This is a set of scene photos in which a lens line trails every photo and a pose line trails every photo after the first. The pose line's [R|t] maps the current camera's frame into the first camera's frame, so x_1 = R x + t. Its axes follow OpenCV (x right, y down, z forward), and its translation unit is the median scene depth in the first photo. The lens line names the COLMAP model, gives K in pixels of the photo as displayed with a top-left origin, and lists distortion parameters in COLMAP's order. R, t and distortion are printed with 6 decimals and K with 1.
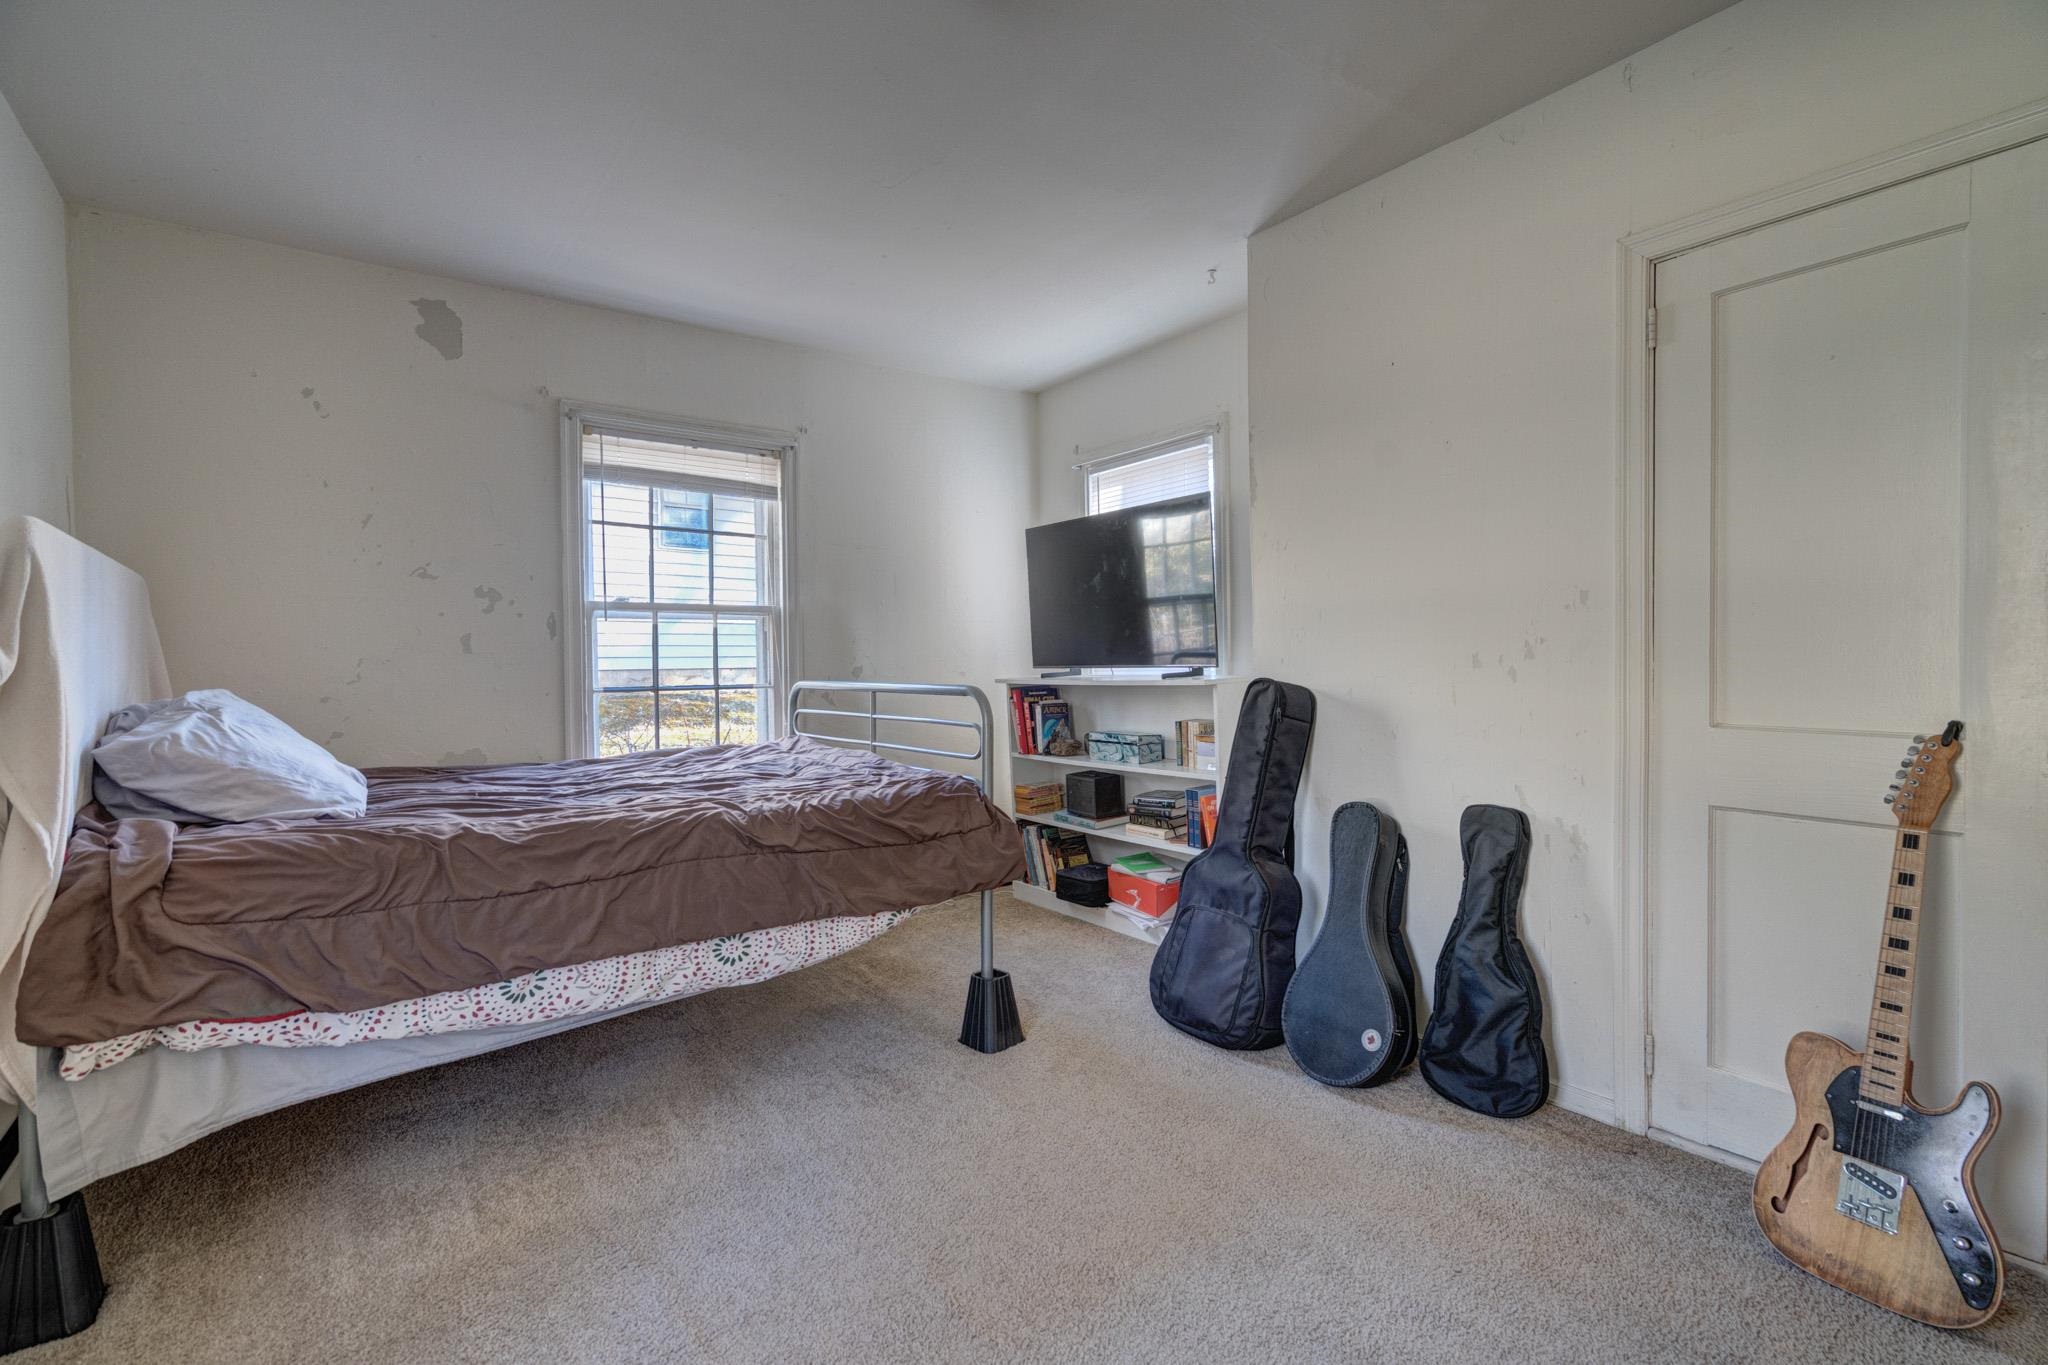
lens RADIAL K [[946.6, 0, 1032.5], [0, 946.6, 679.6], [0, 0, 1]] dist [0.001576, 0.000524]
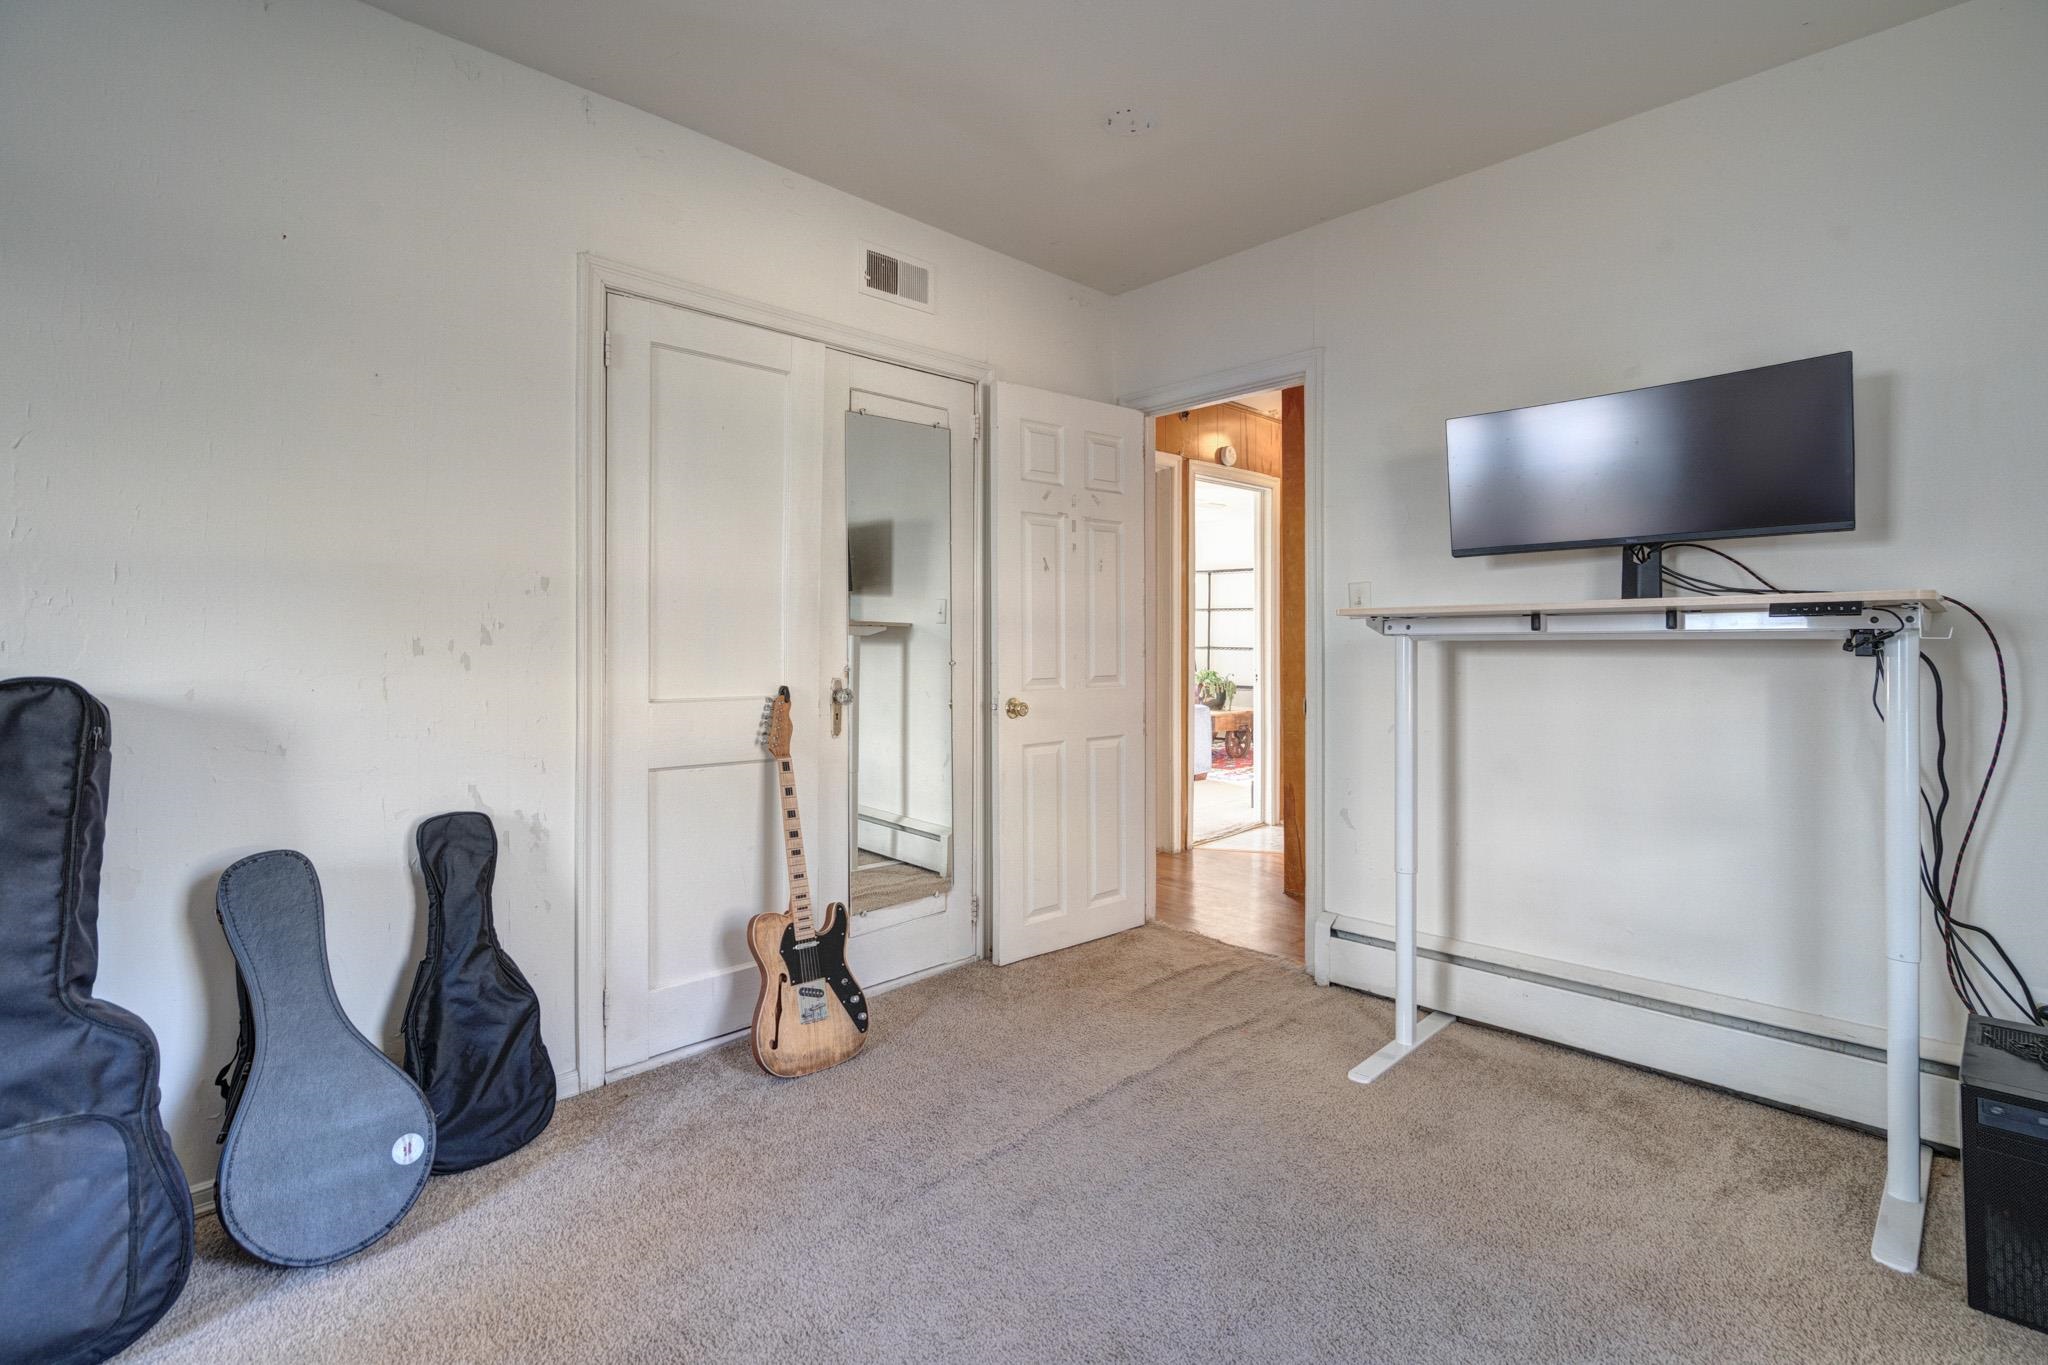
lens RADIAL K [[946.6, 0, 1016.7], [0, 946.6, 646.5], [0, 0, 1]] dist [0.001576, 0.000524]
pose [[-0.140242, 0.007143, 0.990092, -0.467205], [0.023530, 0.999716, -0.003880, -0.004891], [-0.989838, 0.022753, -0.140370, 0.627128]]
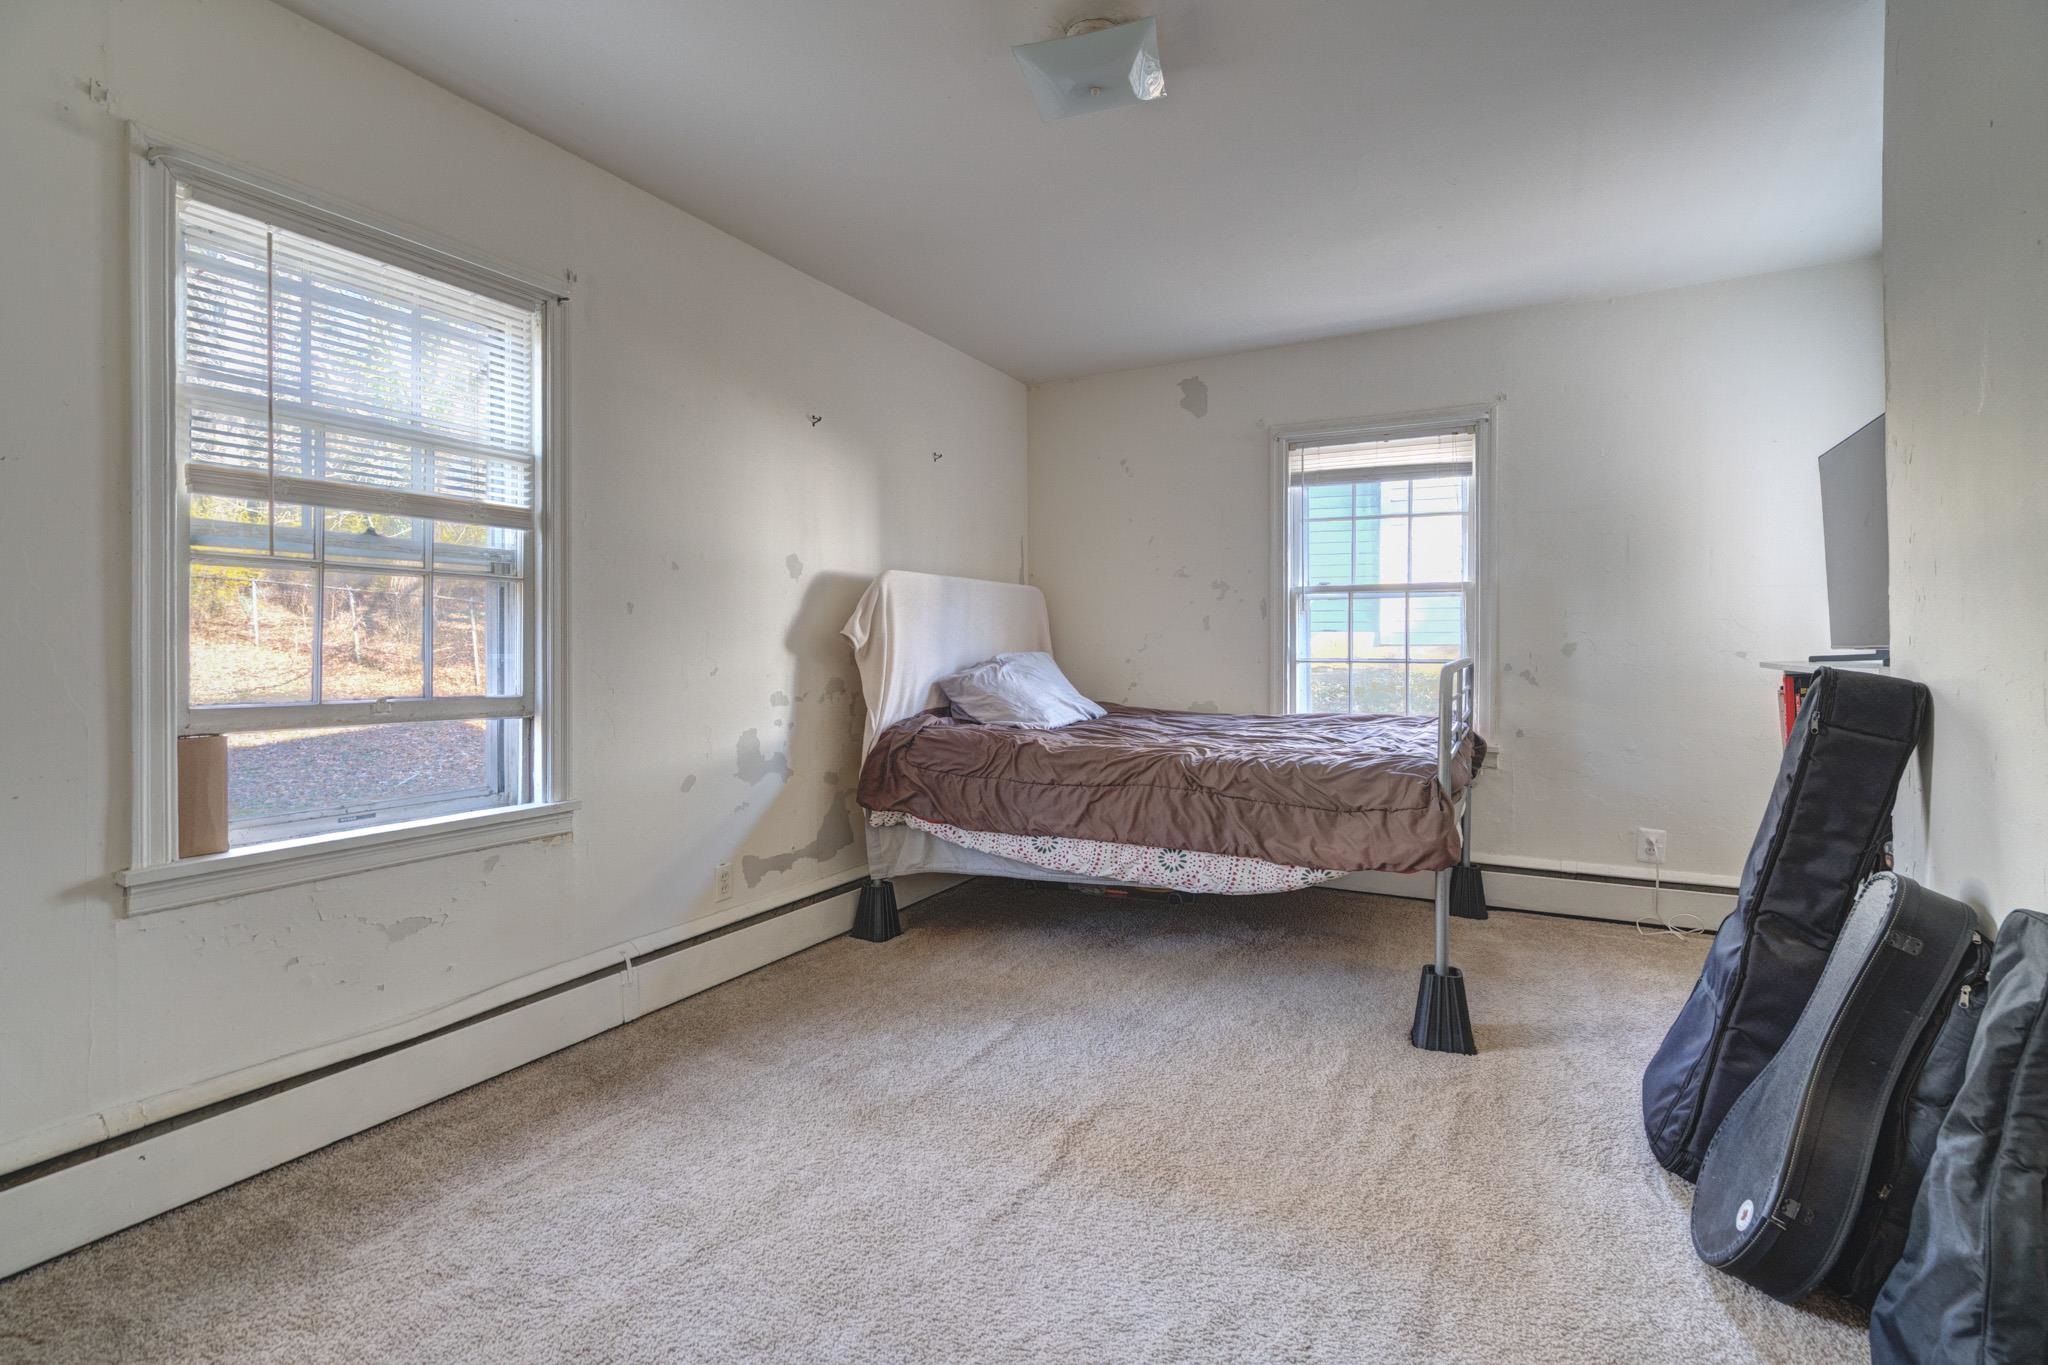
lens RADIAL K [[946.6, 0, 1000.1], [0, 946.6, 649.9], [0, 0, 1]] dist [0.001576, 0.000524]
pose [[0.407658, 0.019133, -0.912934, 0.755721], [-0.020070, 0.999727, 0.011990, -0.013852], [0.912914, 0.013435, 0.407931, 0.248869]]
